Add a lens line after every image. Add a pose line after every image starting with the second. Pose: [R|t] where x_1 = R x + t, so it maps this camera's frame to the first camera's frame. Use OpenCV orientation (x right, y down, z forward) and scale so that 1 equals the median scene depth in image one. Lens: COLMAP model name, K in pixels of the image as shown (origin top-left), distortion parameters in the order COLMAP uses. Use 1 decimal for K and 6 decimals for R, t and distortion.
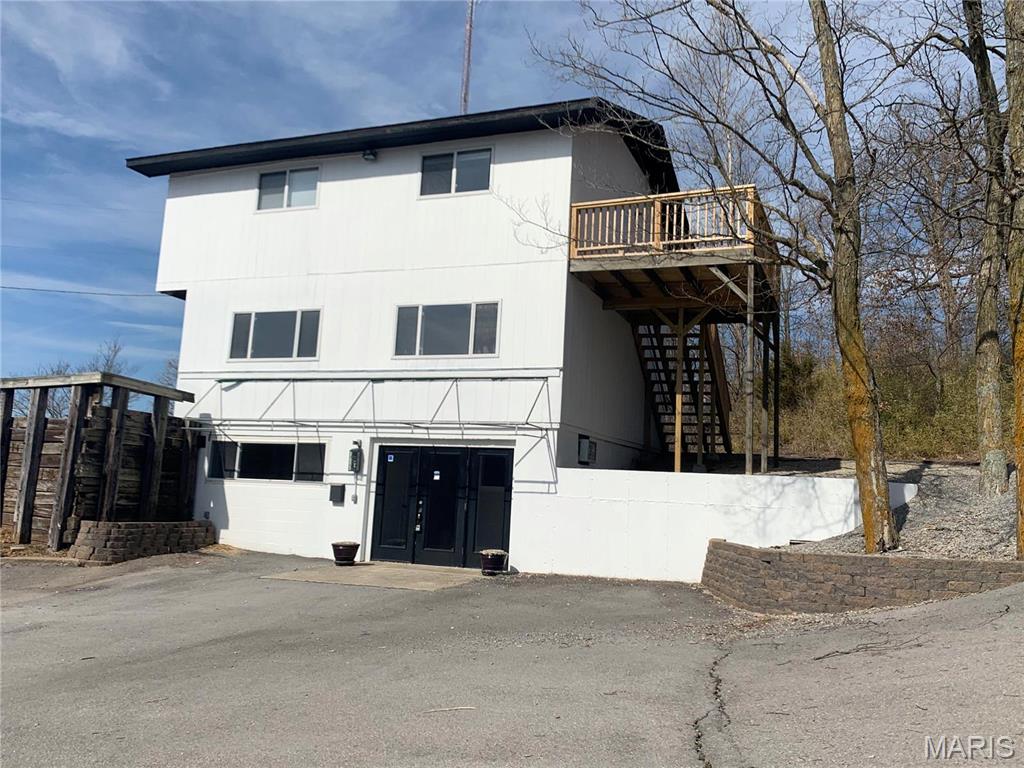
lens RADIAL K [[881.5, 0, 512.2], [0, 881.5, 386.7], [0, 0, 1]] dist [0.001467, -0.003981]
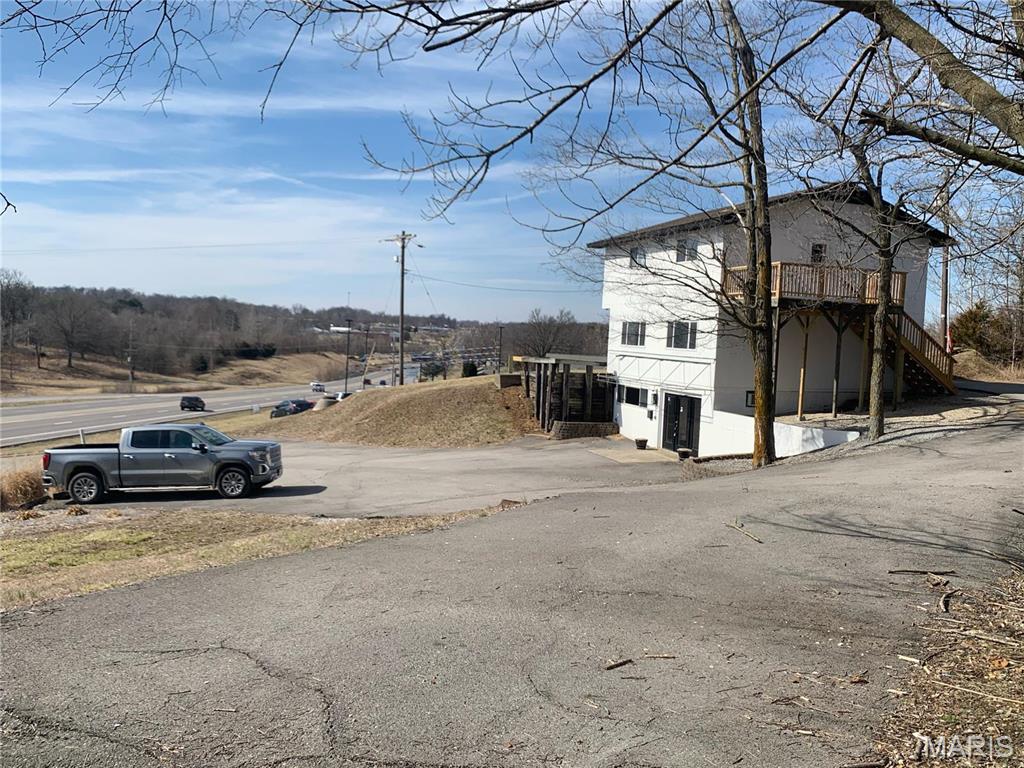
lens RADIAL K [[881.5, 0, 511.9], [0, 881.5, 383.7], [0, 0, 1]] dist [0.001467, -0.003981]
pose [[0.604855, 0.037318, -0.795461, 1.233720], [0.091550, 0.989020, 0.116011, -0.216440], [0.791056, -0.142994, 0.594797, -0.460861]]
